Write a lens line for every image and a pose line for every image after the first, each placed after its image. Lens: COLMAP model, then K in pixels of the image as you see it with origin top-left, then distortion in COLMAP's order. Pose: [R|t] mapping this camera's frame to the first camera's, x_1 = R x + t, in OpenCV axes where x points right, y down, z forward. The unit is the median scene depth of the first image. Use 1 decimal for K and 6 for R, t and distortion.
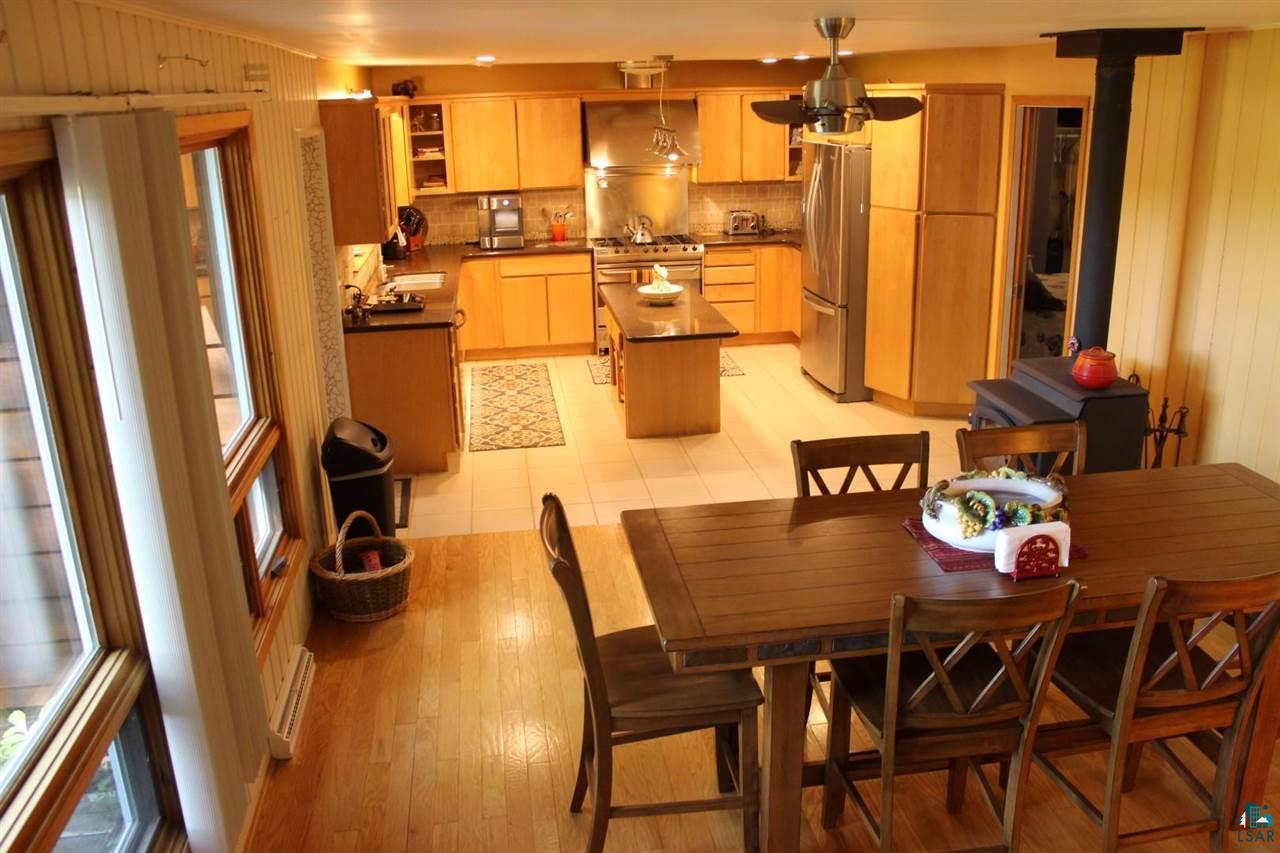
lens RADIAL K [[1071.8, 0, 635.8], [0, 1071.8, 430.8], [0, 0, 1]] dist [-0.149298, 0.117535]
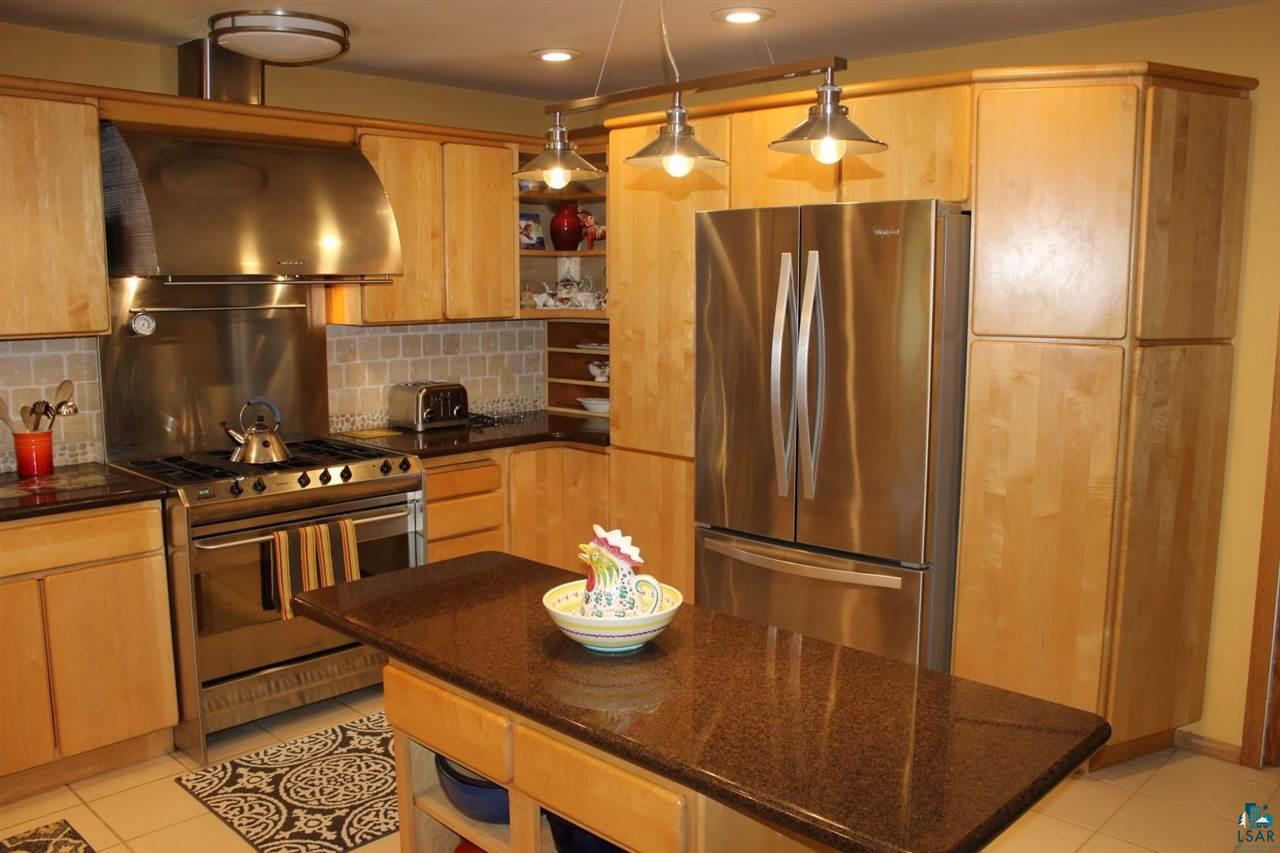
lens RADIAL K [[1071.8, 0, 647.0], [0, 1071.8, 449.3], [0, 0, 1]] dist [-0.149298, 0.117535]
pose [[0.778446, -0.073757, 0.623363, -0.138308], [0.172553, 0.979959, -0.099533, -0.116253], [-0.603529, 0.185044, 0.775572, 0.595519]]
